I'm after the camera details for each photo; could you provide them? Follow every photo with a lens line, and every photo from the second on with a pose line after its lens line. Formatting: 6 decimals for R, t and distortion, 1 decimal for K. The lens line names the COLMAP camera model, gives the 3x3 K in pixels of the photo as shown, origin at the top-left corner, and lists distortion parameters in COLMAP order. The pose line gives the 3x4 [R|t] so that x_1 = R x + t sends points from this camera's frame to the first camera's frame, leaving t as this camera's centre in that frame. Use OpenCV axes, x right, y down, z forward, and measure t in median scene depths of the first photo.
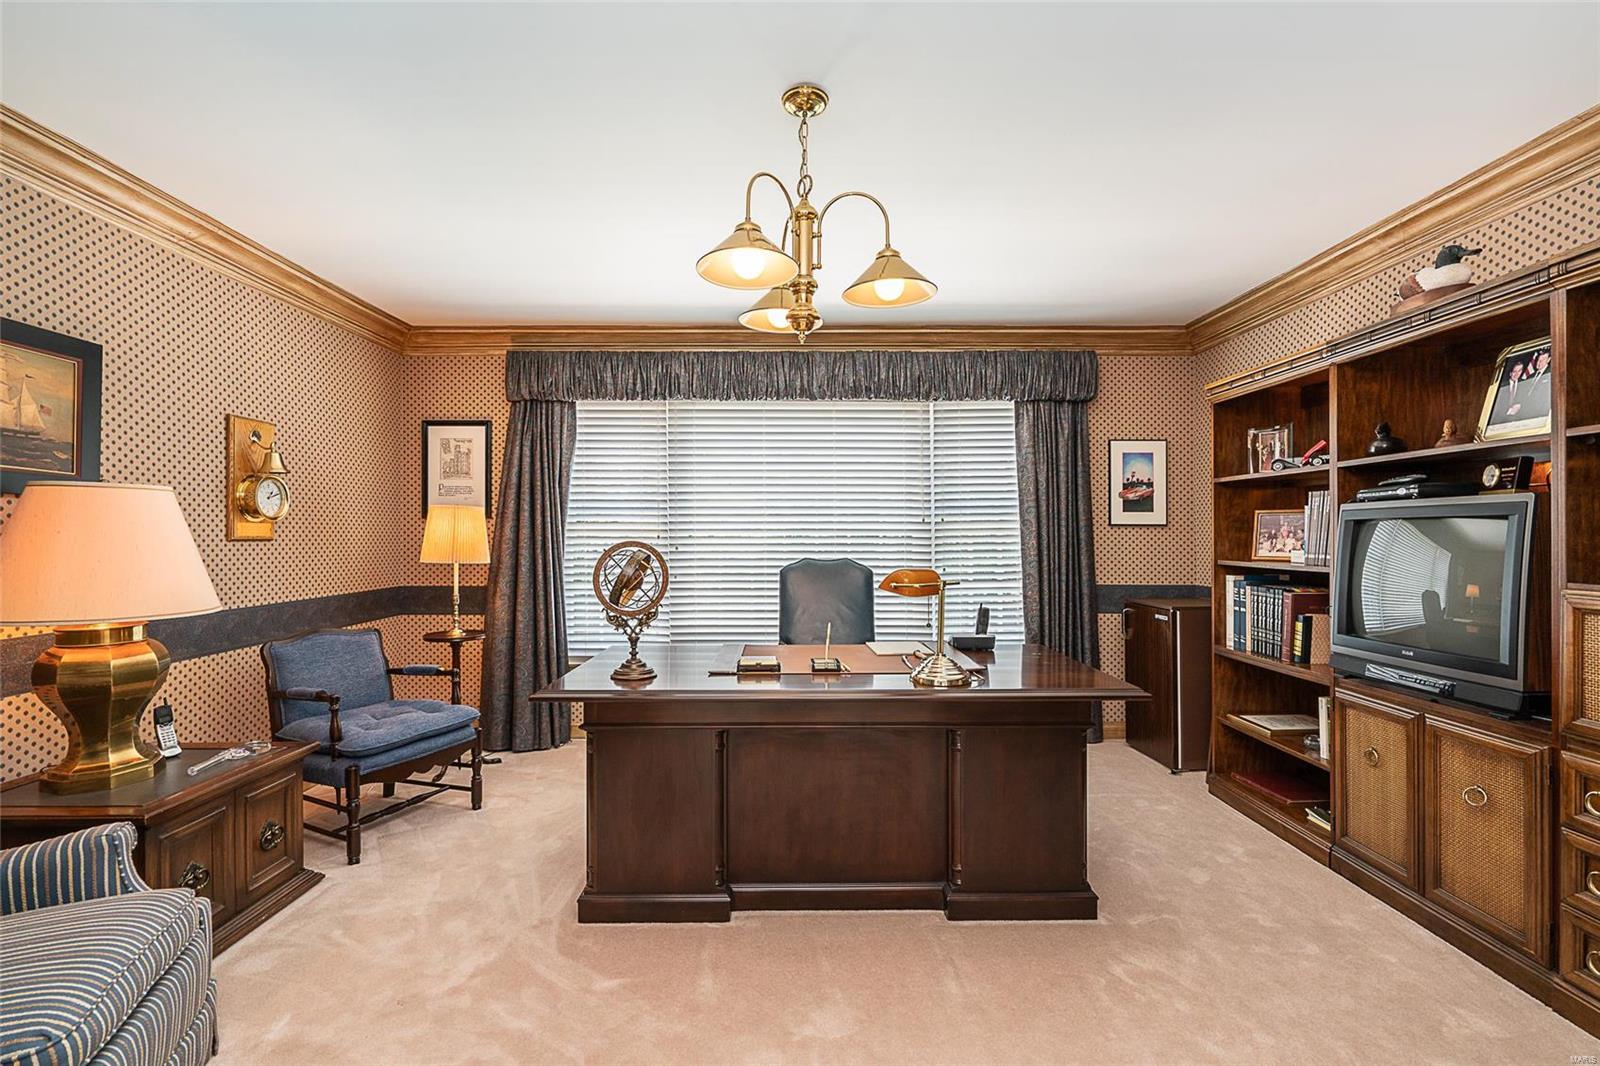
lens RADIAL K [[719.6, 0, 800.0], [0, 719.6, 533.0], [0, 0, 1]] dist [0.002717, 0.000643]
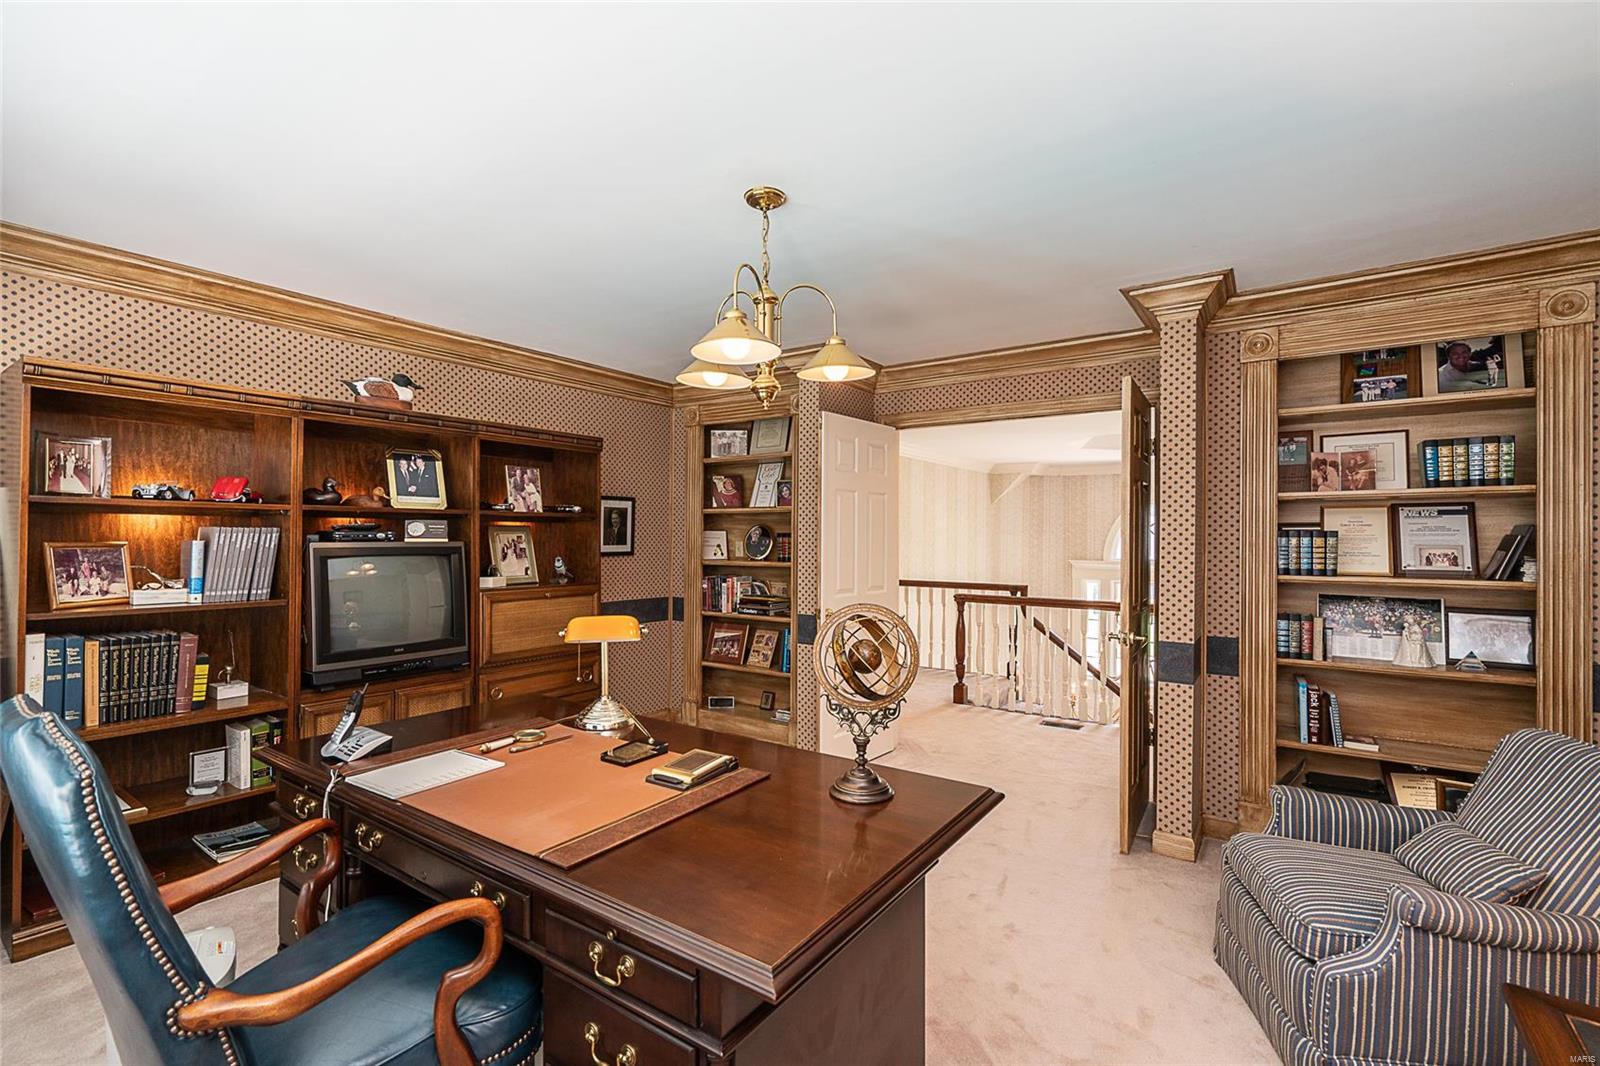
lens RADIAL K [[719.6, 0, 800.0], [0, 719.6, 533.0], [0, 0, 1]] dist [0.002717, 0.000643]
pose [[-0.819693, -0.000649, 0.572803, -0.446914], [-0.005741, 0.999958, -0.007082, -0.042064], [-0.572775, -0.009094, -0.819662, 1.227809]]
